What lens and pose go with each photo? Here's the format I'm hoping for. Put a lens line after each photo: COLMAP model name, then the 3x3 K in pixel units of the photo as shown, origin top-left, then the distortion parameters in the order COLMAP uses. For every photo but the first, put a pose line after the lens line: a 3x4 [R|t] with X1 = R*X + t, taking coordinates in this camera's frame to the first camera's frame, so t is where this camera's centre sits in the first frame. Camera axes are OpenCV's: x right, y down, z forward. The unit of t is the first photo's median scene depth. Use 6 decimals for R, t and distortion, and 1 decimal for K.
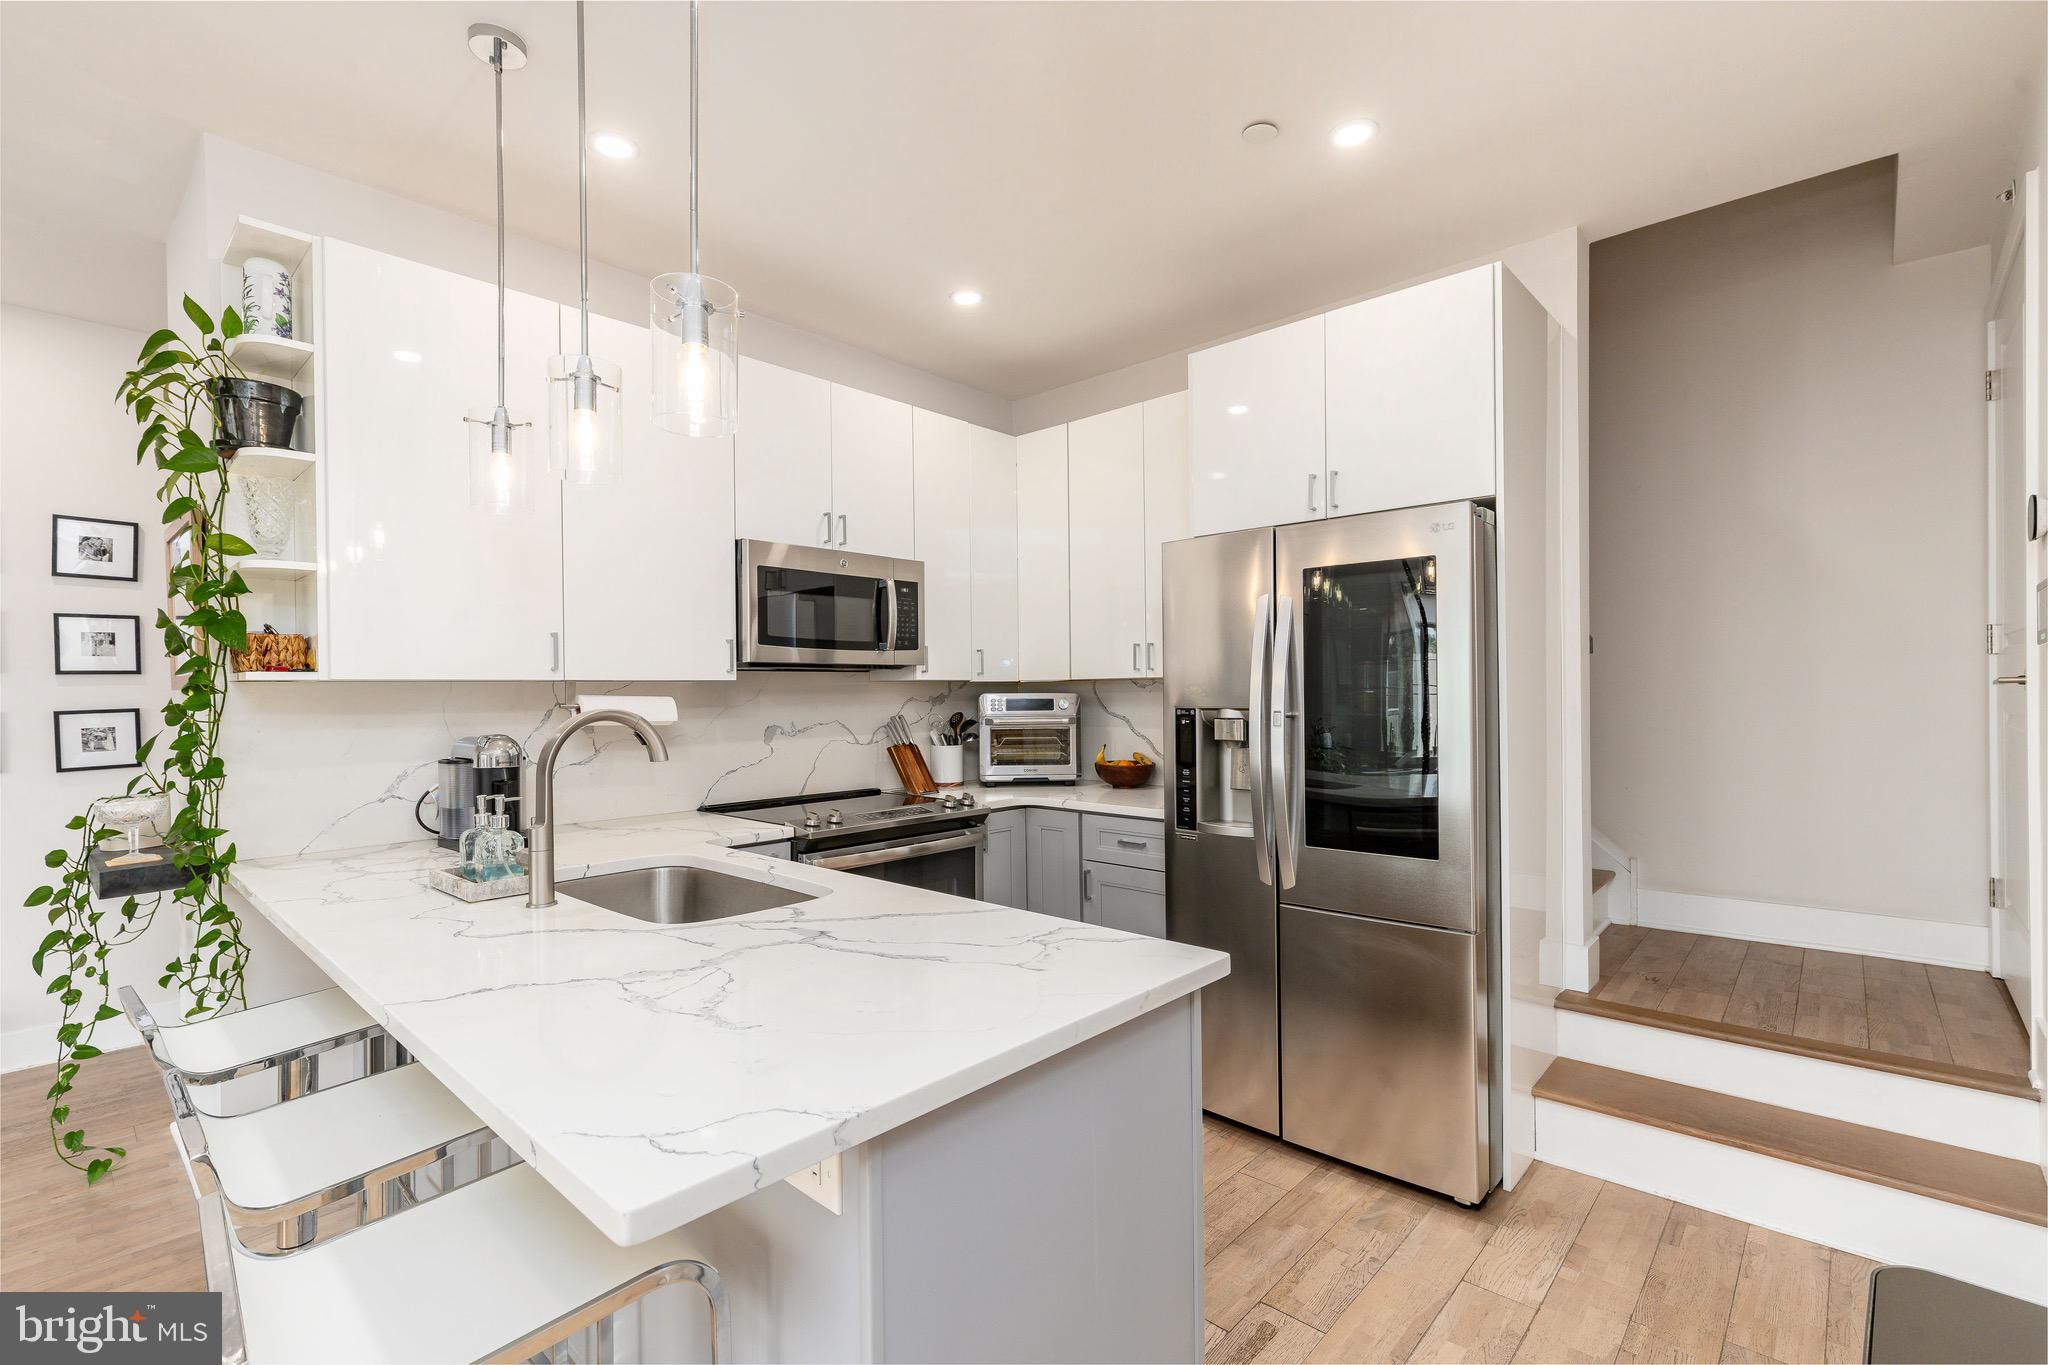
lens RADIAL K [[921.2, 0, 1018.8], [0, 921.2, 697.1], [0, 0, 1]] dist [-0.000870, -0.000863]
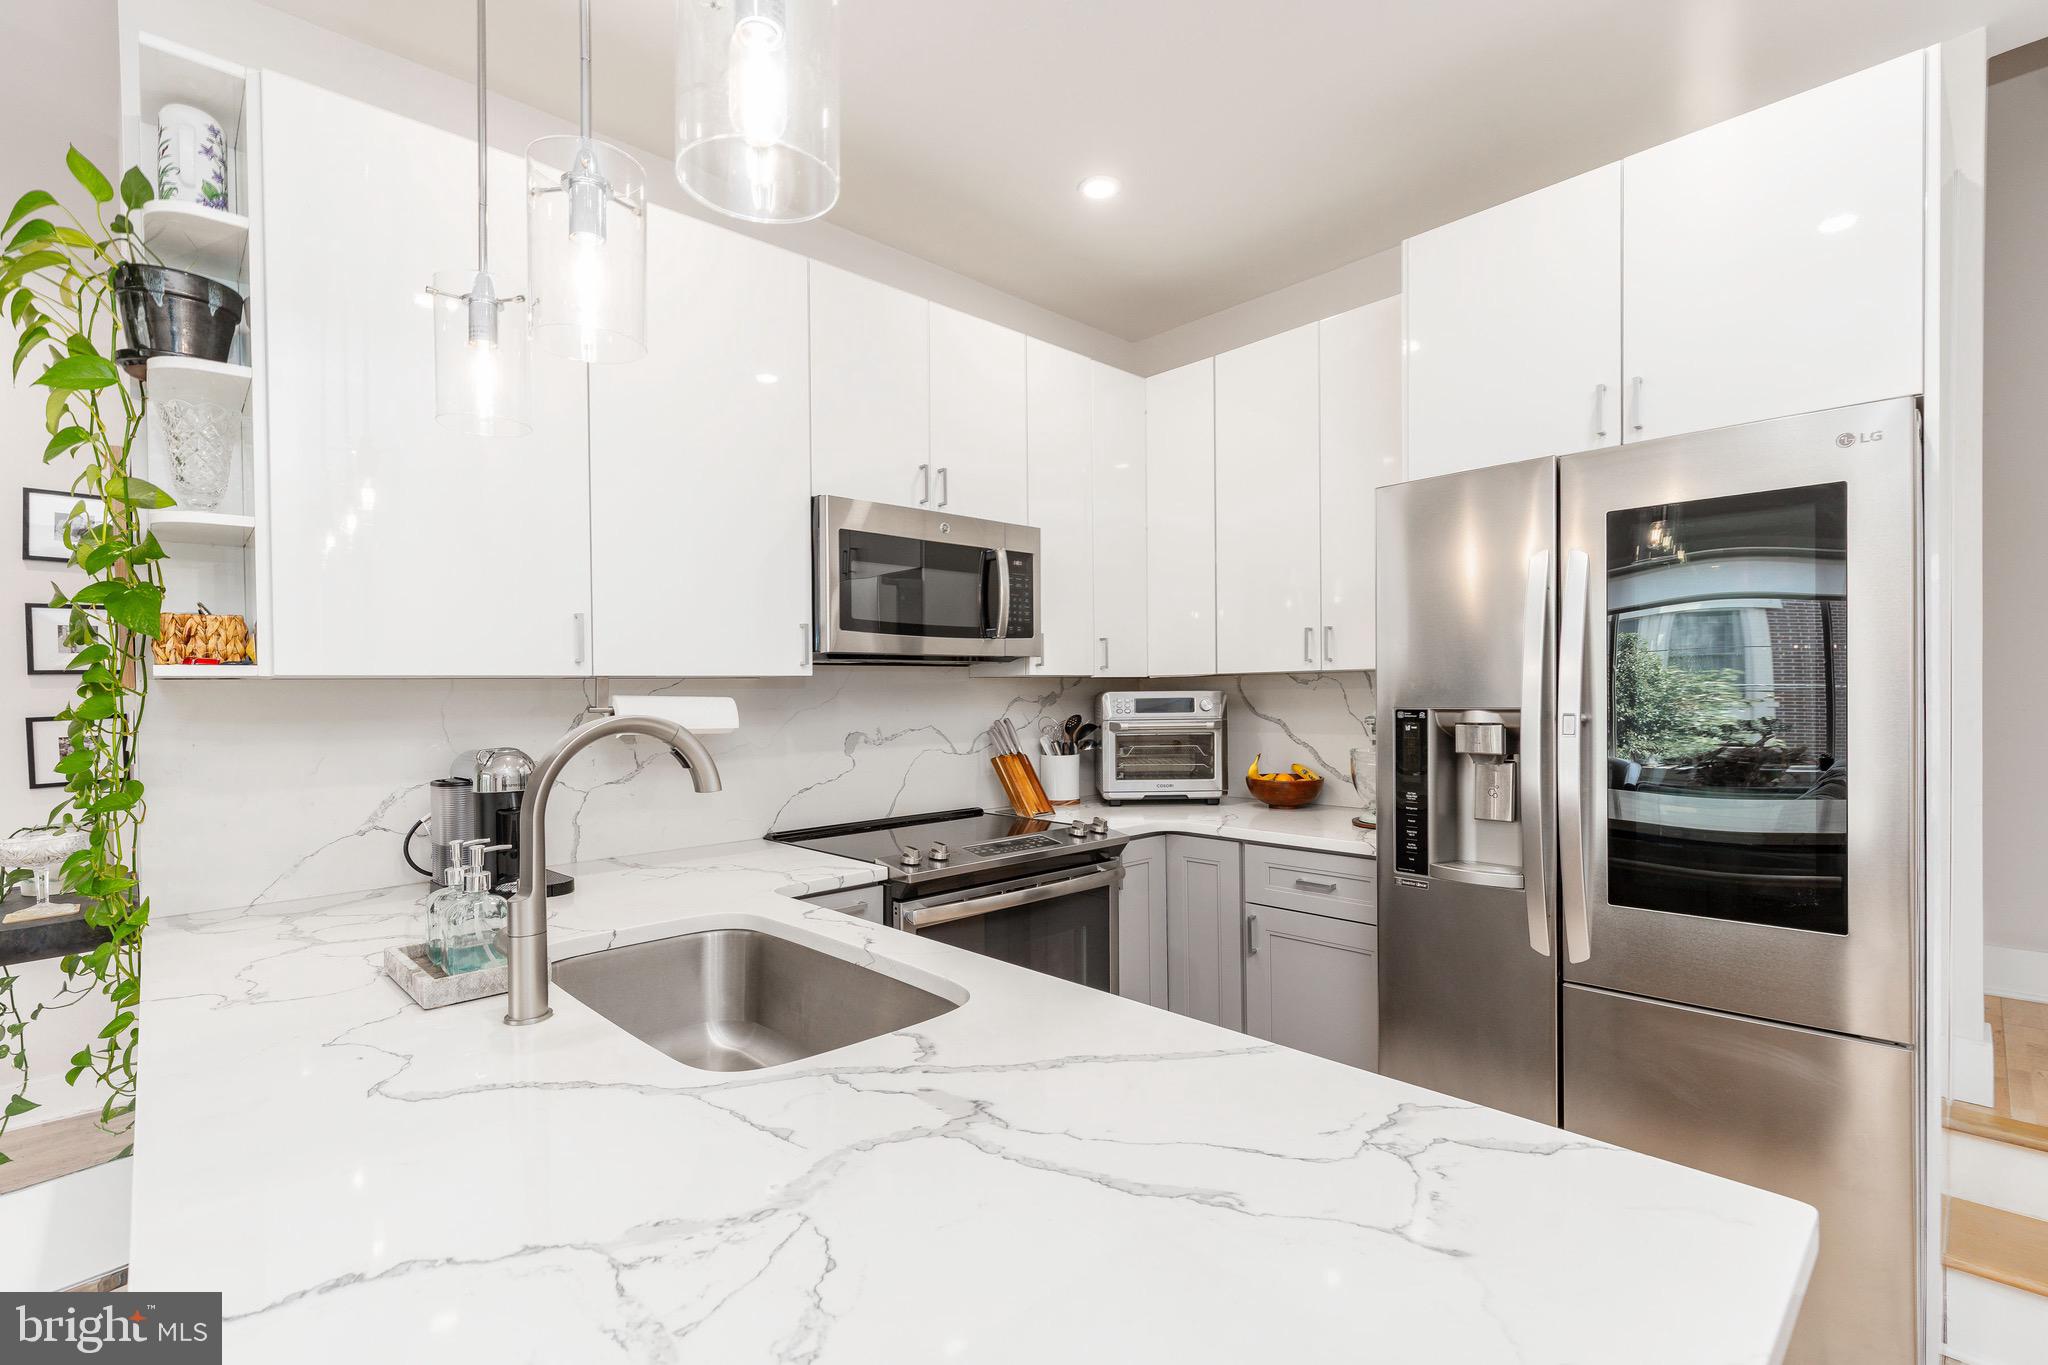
lens RADIAL K [[921.2, 0, 1029.7], [0, 921.2, 683.8], [0, 0, 1]] dist [-0.000870, -0.000863]
pose [[0.998526, -0.005226, -0.054020, -0.090322], [0.004441, 0.999883, -0.014634, 0.000810], [0.054091, 0.014373, 0.998433, 0.257766]]
